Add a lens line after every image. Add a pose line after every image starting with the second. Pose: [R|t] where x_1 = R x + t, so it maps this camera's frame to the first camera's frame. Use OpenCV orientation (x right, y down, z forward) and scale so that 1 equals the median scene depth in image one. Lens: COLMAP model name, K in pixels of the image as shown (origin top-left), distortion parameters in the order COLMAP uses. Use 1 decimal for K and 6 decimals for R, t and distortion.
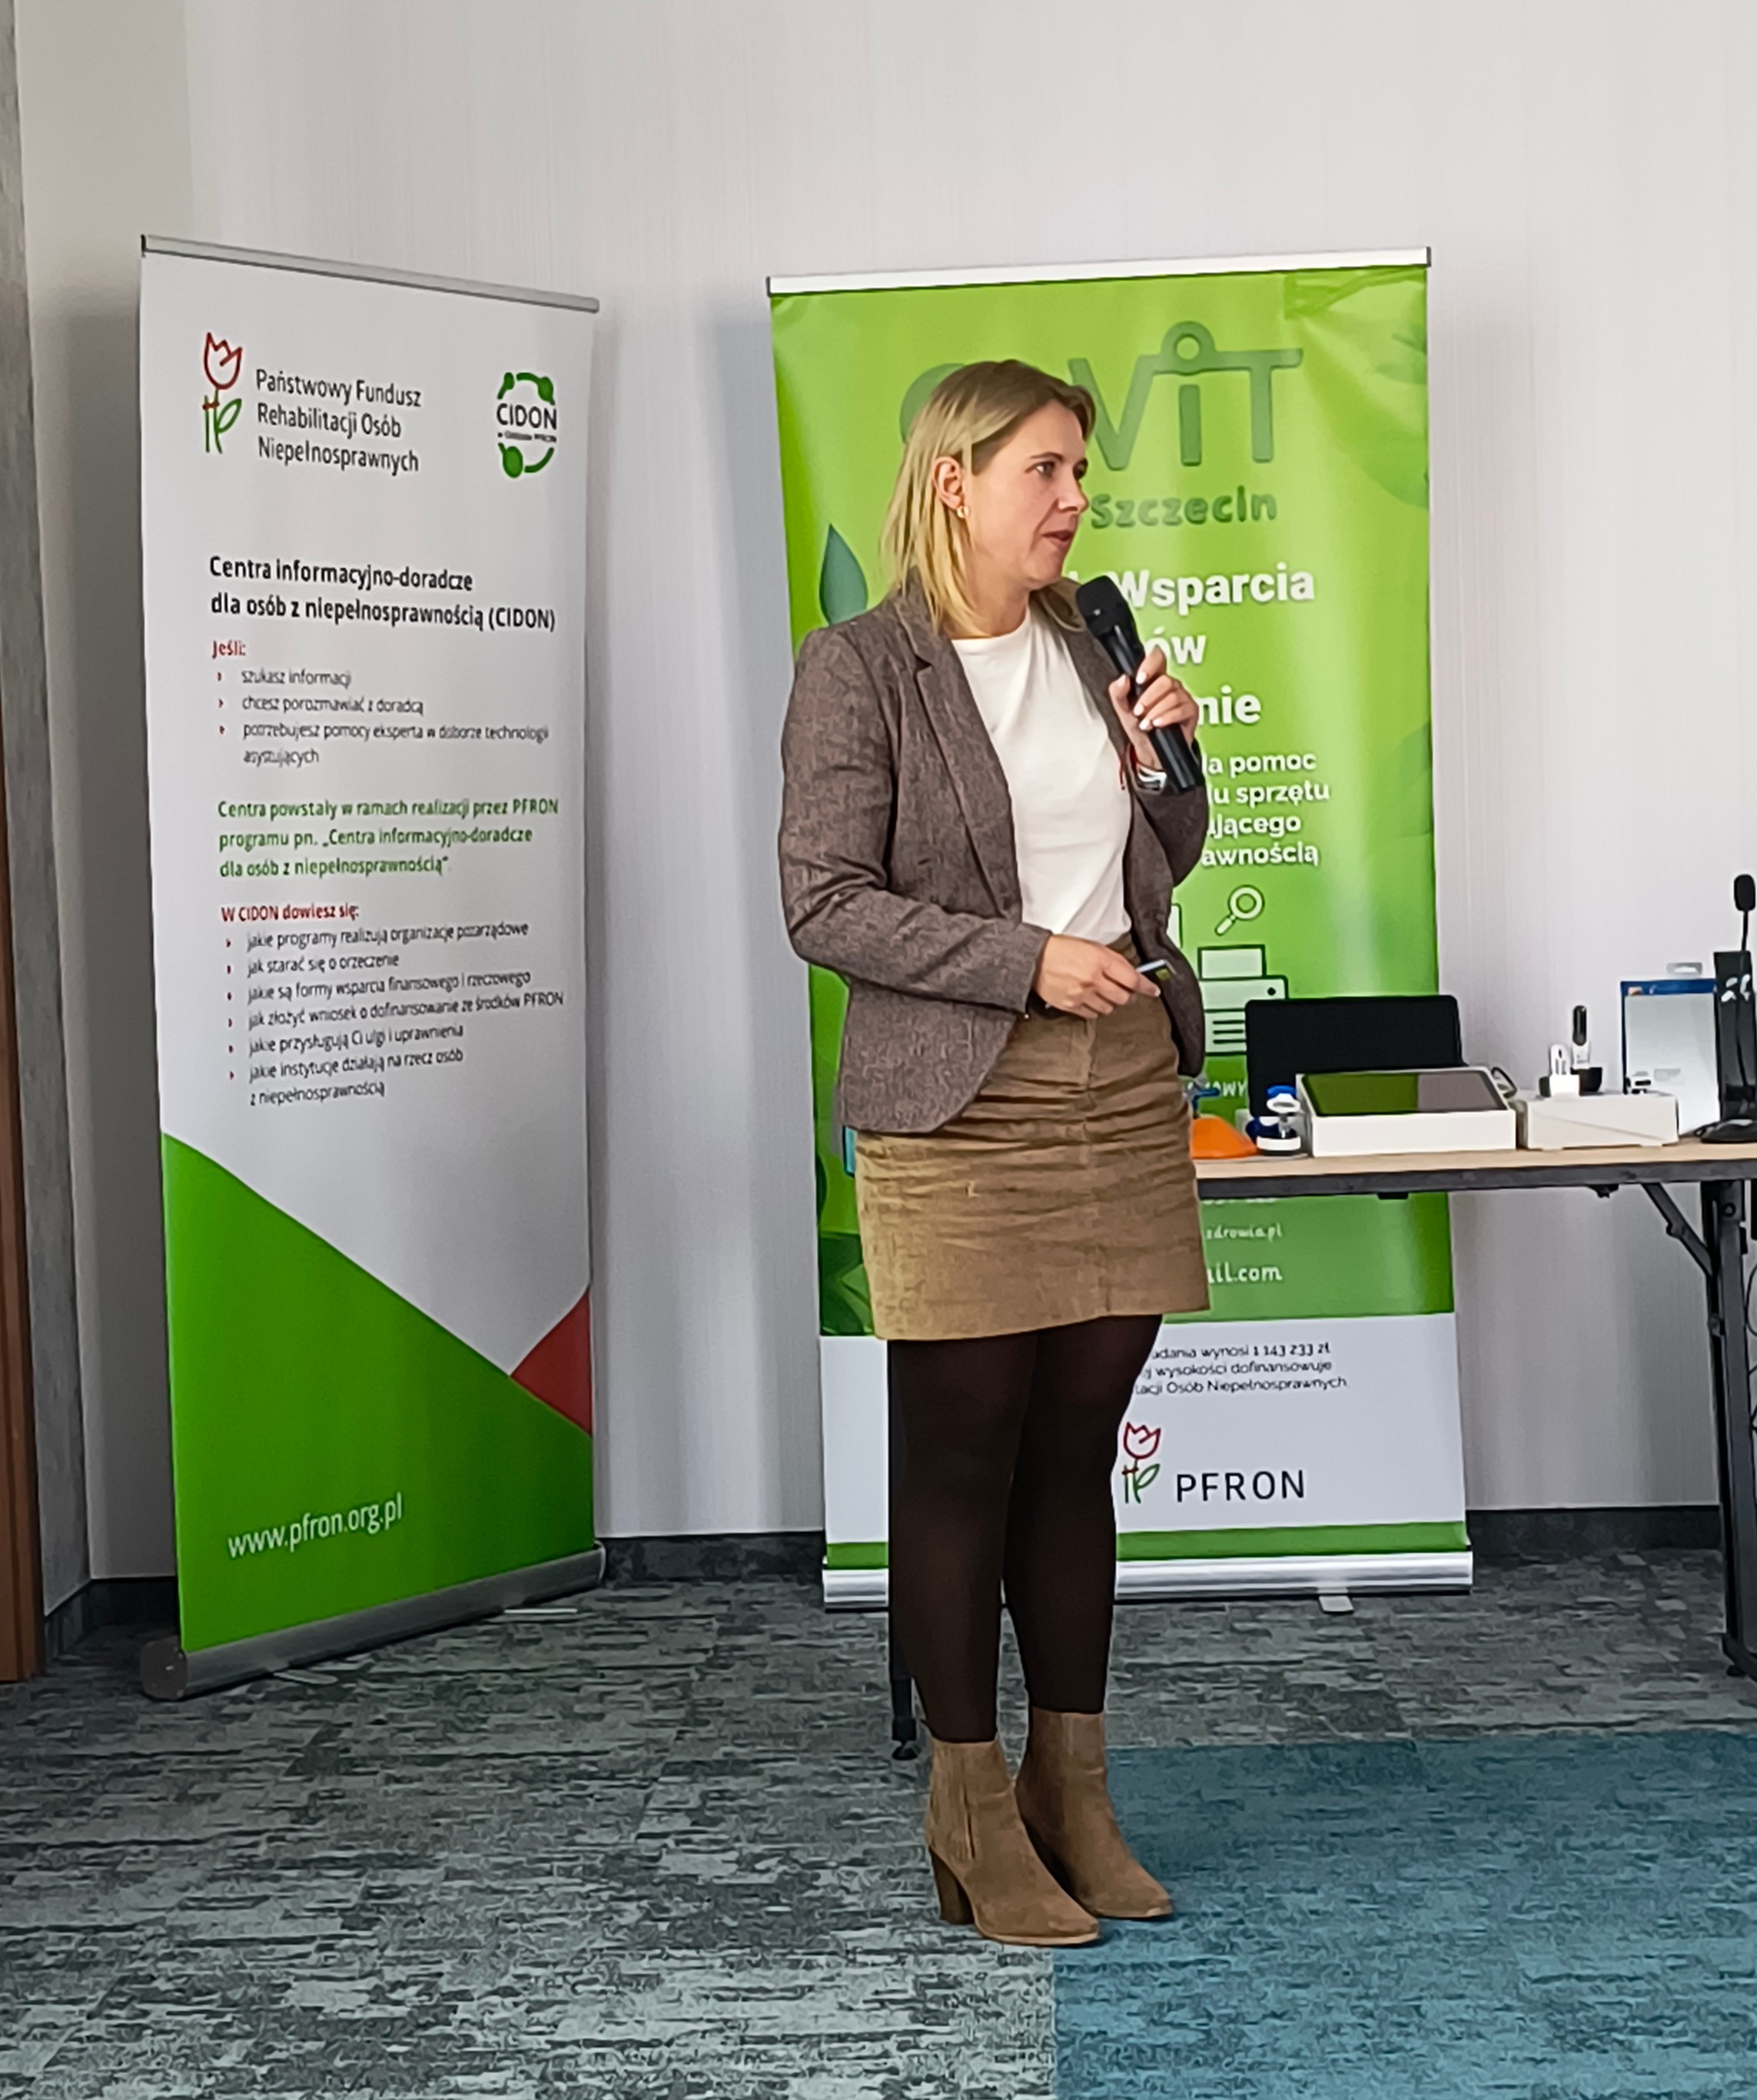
lens RADIAL K [[4304.2, 0, 876.3], [0, 4304.2, 1137.4], [0, 0, 1]] dist [0.027532, 0.171160]
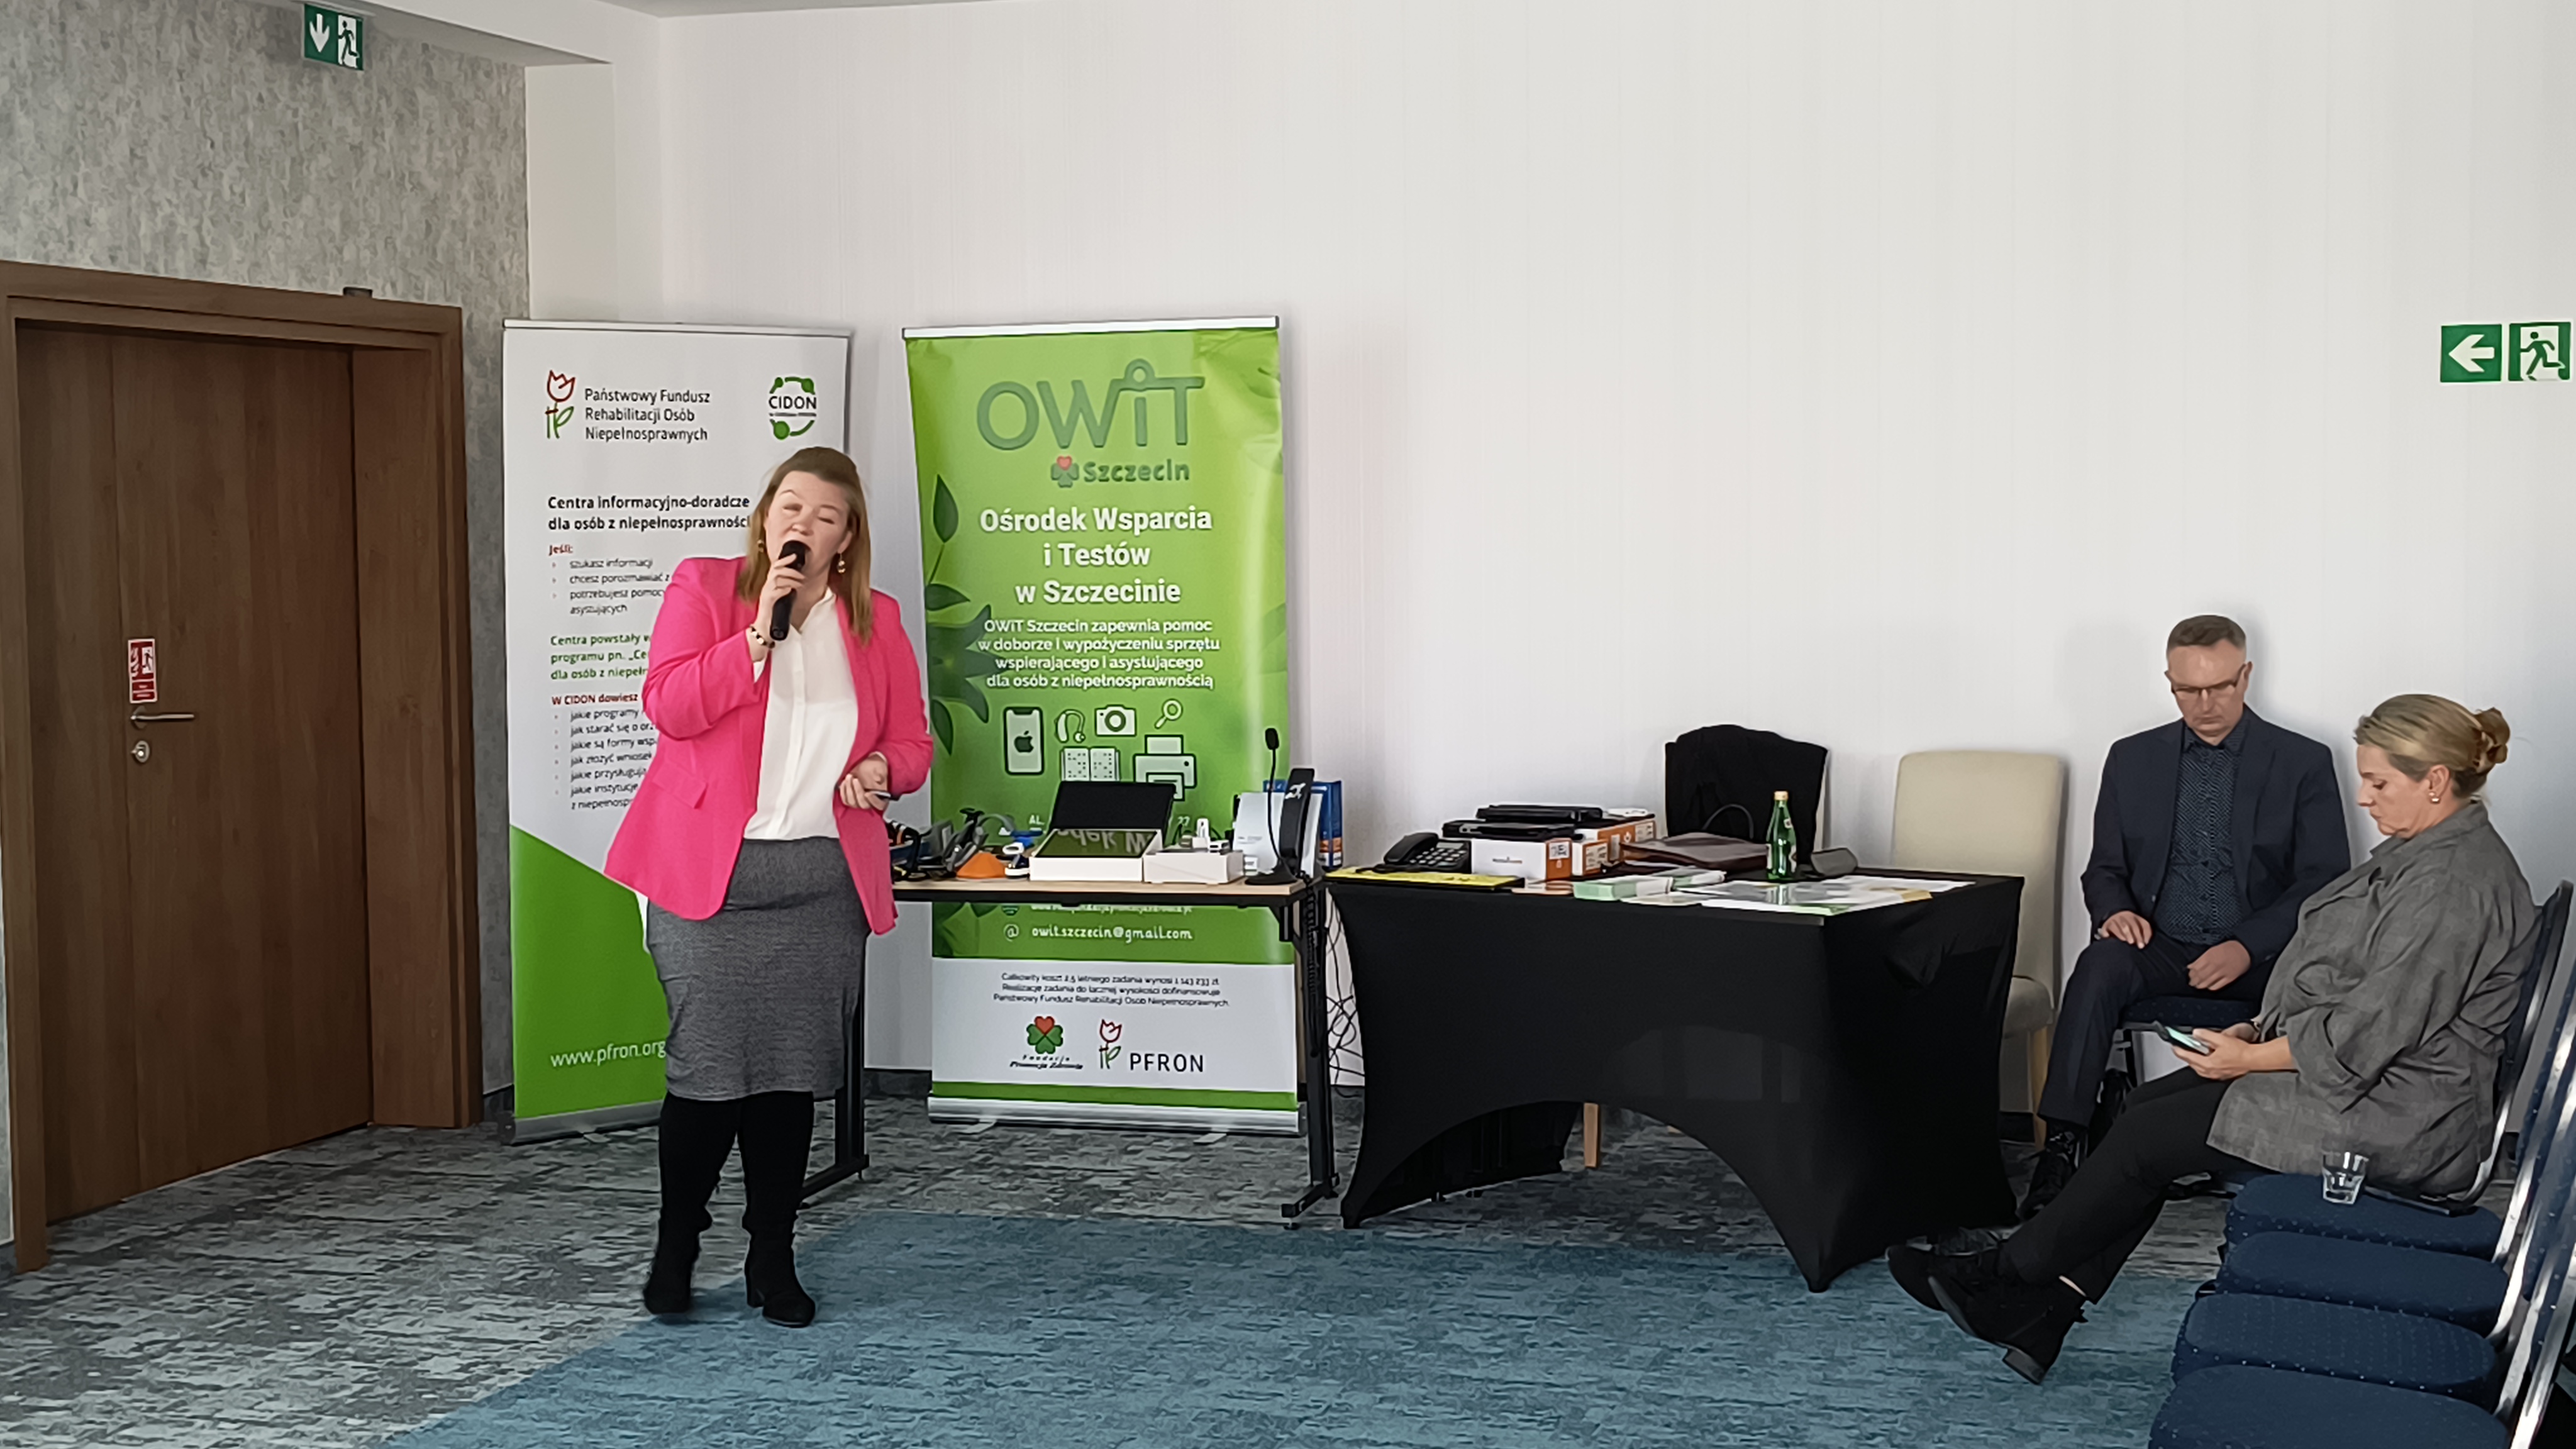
lens RADIAL K [[3577.2, 0, 1288.0], [0, 3577.2, 724.5], [0, 0, 1]] dist [0.040095, 0.178664]
pose [[0.965123, 0.041457, -0.258494, 0.497799], [-0.039630, 0.999139, 0.012278, -0.069443], [0.258780, -0.001606, 0.965935, -0.320995]]
